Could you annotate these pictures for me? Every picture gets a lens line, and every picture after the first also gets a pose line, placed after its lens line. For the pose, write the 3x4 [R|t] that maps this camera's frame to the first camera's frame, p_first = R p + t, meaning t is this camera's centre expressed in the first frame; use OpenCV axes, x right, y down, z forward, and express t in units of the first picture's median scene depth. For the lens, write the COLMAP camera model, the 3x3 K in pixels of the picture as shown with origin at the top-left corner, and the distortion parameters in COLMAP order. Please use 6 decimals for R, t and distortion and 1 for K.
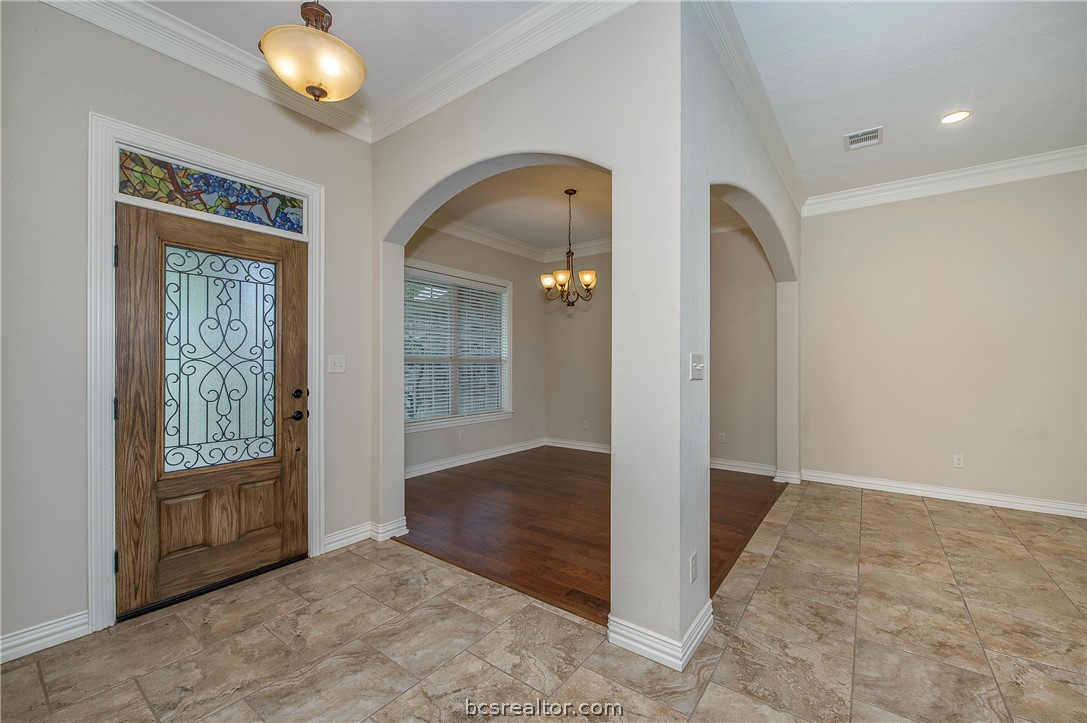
lens RADIAL K [[434.9, 0, 547.7], [0, 434.9, 359.6], [0, 0, 1]] dist [-0.003905, -0.000510]
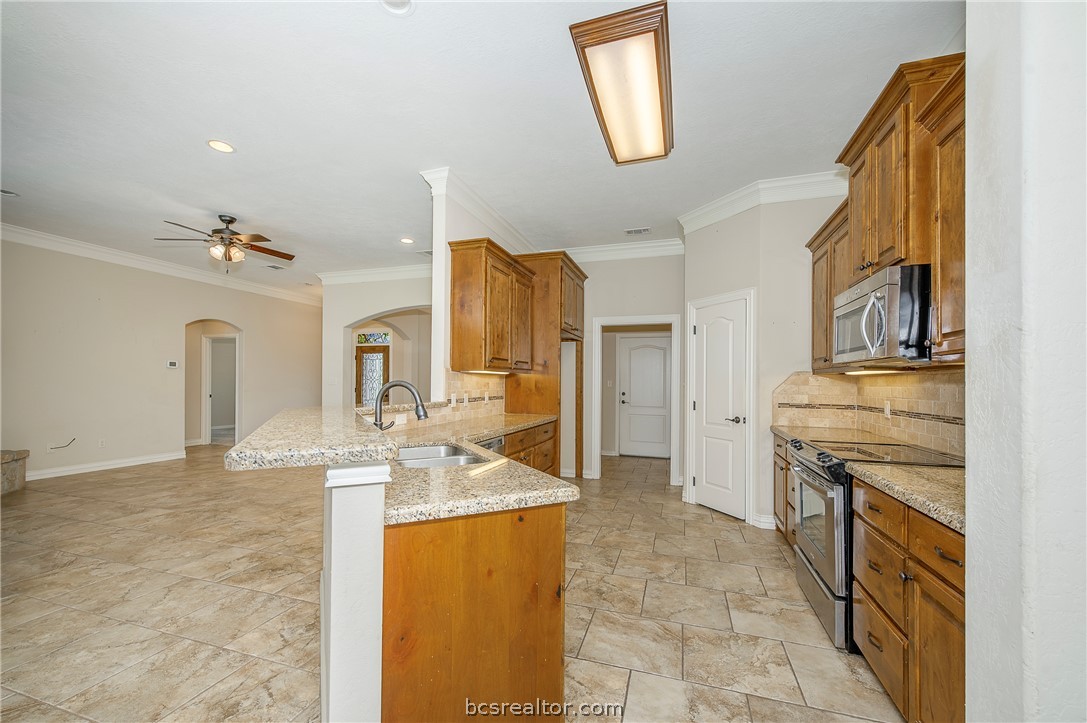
lens RADIAL K [[434.4, 0, 550.3], [0, 434.4, 382.3], [0, 0, 1]] dist [0.001899, 0.000213]
pose [[0.327349, 0.001193, -0.944903, 3.497997], [0.004436, 0.999986, 0.002799, 0.019652], [0.944893, -0.005108, 0.327339, 1.223385]]
